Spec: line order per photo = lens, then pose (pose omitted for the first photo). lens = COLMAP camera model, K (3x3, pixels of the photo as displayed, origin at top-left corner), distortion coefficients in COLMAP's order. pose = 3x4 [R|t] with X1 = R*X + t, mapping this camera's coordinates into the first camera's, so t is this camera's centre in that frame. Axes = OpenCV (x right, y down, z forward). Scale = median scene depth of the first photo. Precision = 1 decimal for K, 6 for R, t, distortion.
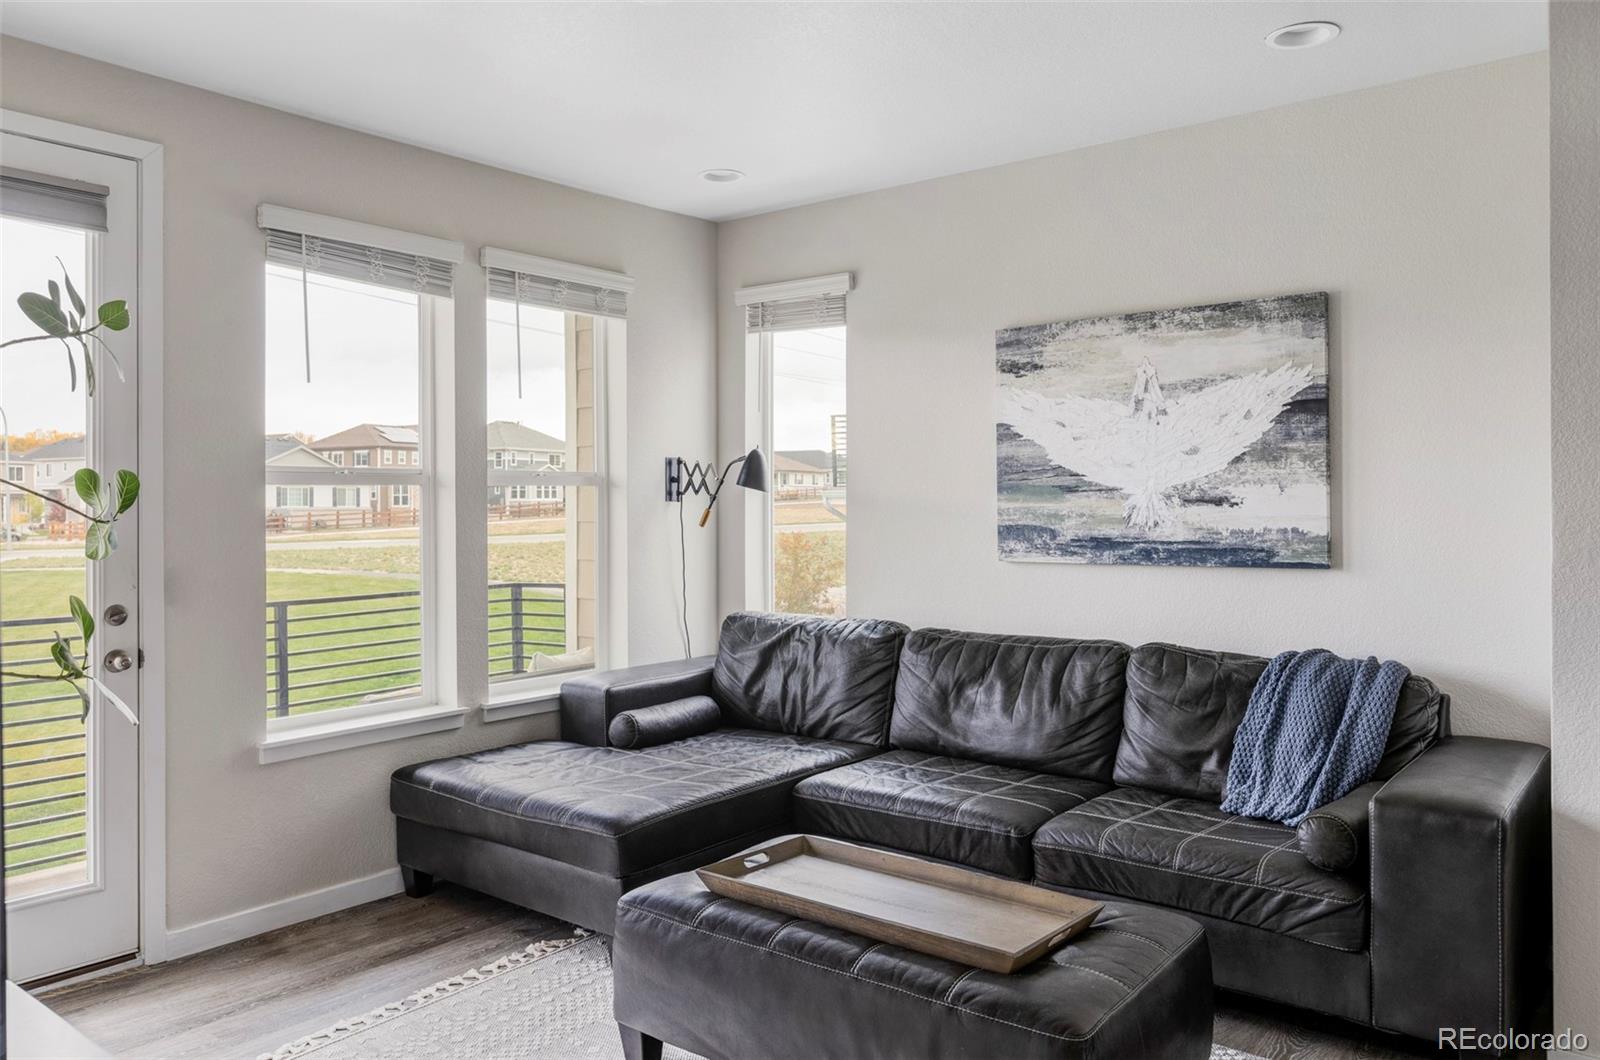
lens RADIAL K [[1129.4, 0, 806.8], [0, 1129.4, 515.3], [0, 0, 1]] dist [-0.001615, -0.002828]
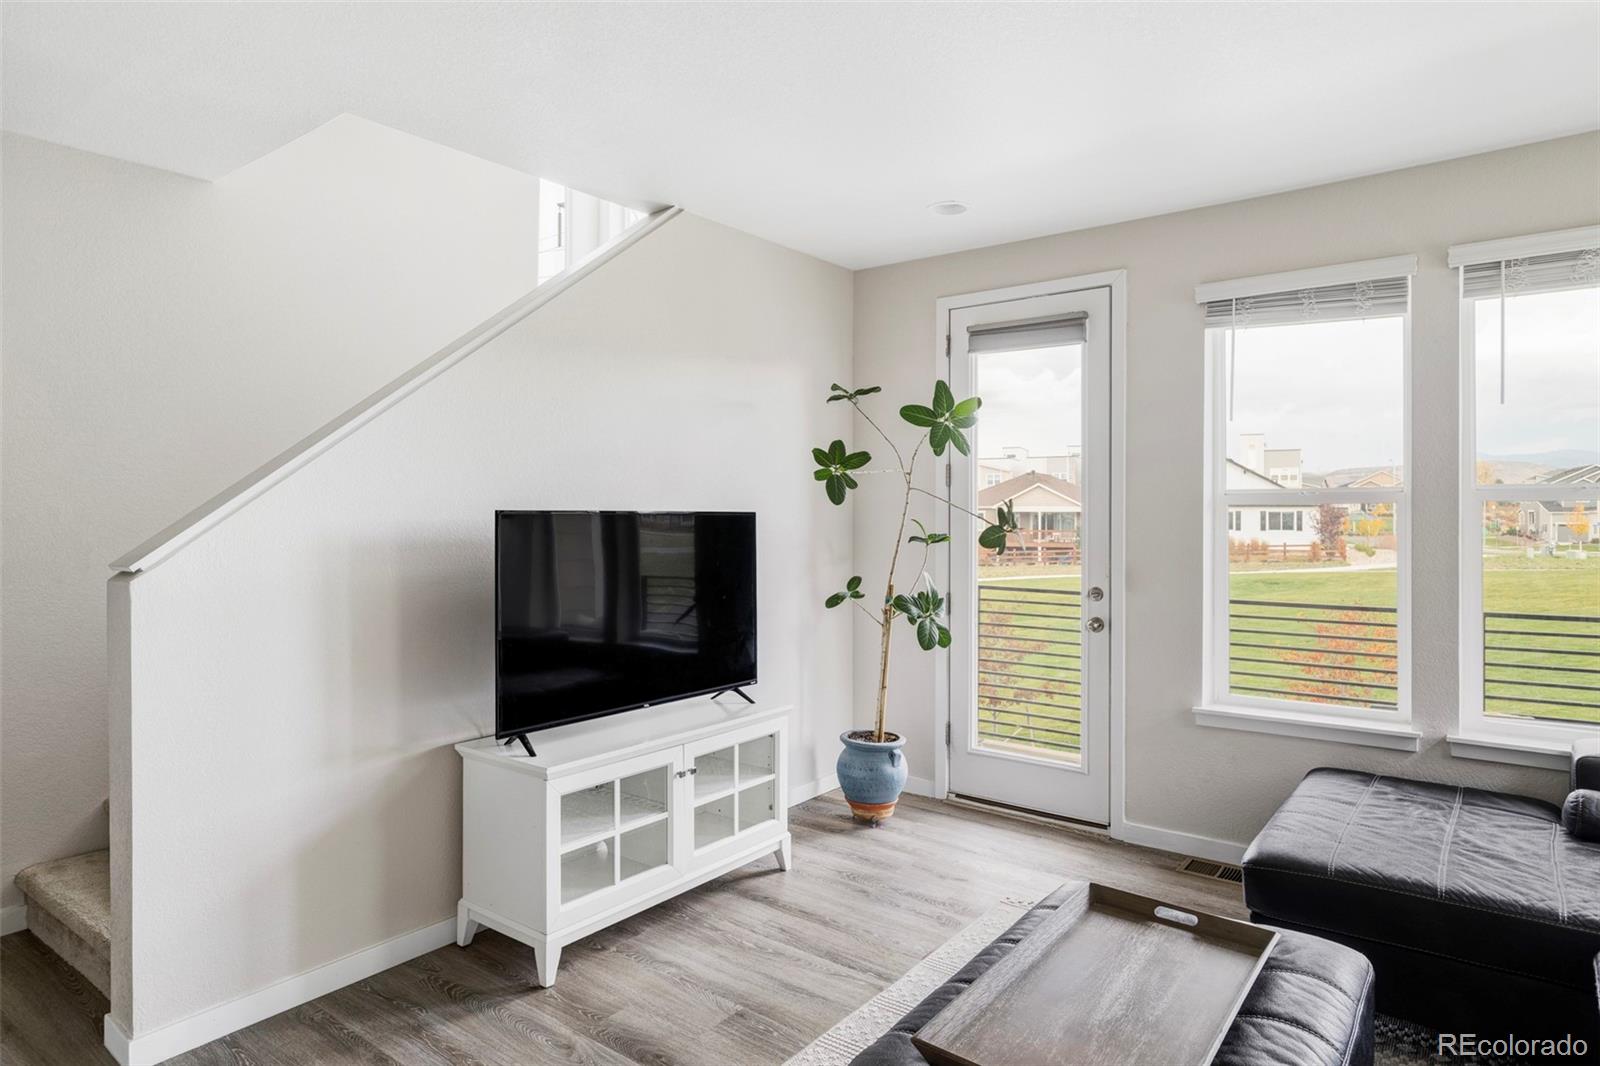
lens RADIAL K [[942.0, 0, 803.3], [0, 942.0, 505.2], [0, 0, 1]] dist [-0.000942, -0.000349]
pose [[0.039851, 0.004904, -0.999194, 0.543576], [-0.005963, 0.999971, 0.004670, -0.027893], [0.999188, 0.005772, 0.039879, 0.496931]]
